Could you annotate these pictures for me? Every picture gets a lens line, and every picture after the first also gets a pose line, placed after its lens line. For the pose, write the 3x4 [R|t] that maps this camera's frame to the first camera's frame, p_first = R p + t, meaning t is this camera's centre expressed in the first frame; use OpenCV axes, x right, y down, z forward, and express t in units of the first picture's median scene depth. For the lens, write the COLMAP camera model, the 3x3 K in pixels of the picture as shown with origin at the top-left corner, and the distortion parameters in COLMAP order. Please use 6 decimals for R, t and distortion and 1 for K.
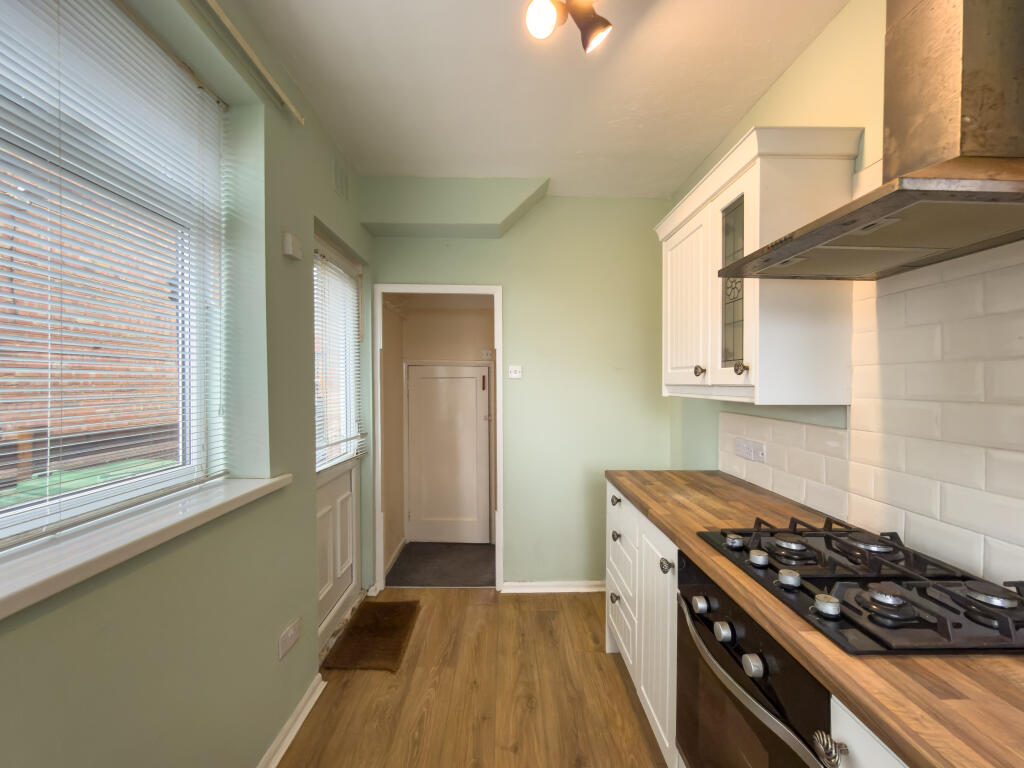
lens RADIAL K [[436.2, 0, 512.0], [0, 436.2, 384.0], [0, 0, 1]] dist [-0.003336, -0.000111]
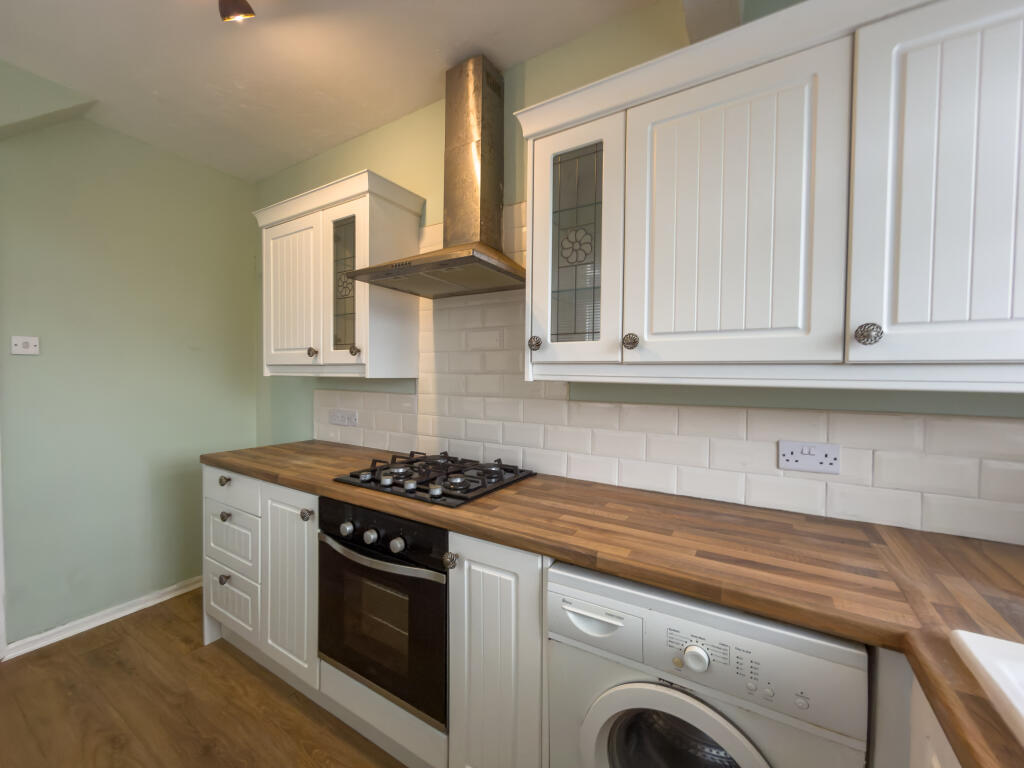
lens RADIAL K [[409.5, 0, 510.0], [0, 409.5, 383.8], [0, 0, 1]] dist [-0.008225, 0.000522]
pose [[0.538907, -0.016138, 0.842211, -0.261580], [-0.004743, 0.999742, 0.022191, 0.034386], [-0.842352, -0.015953, 0.538692, -0.050788]]
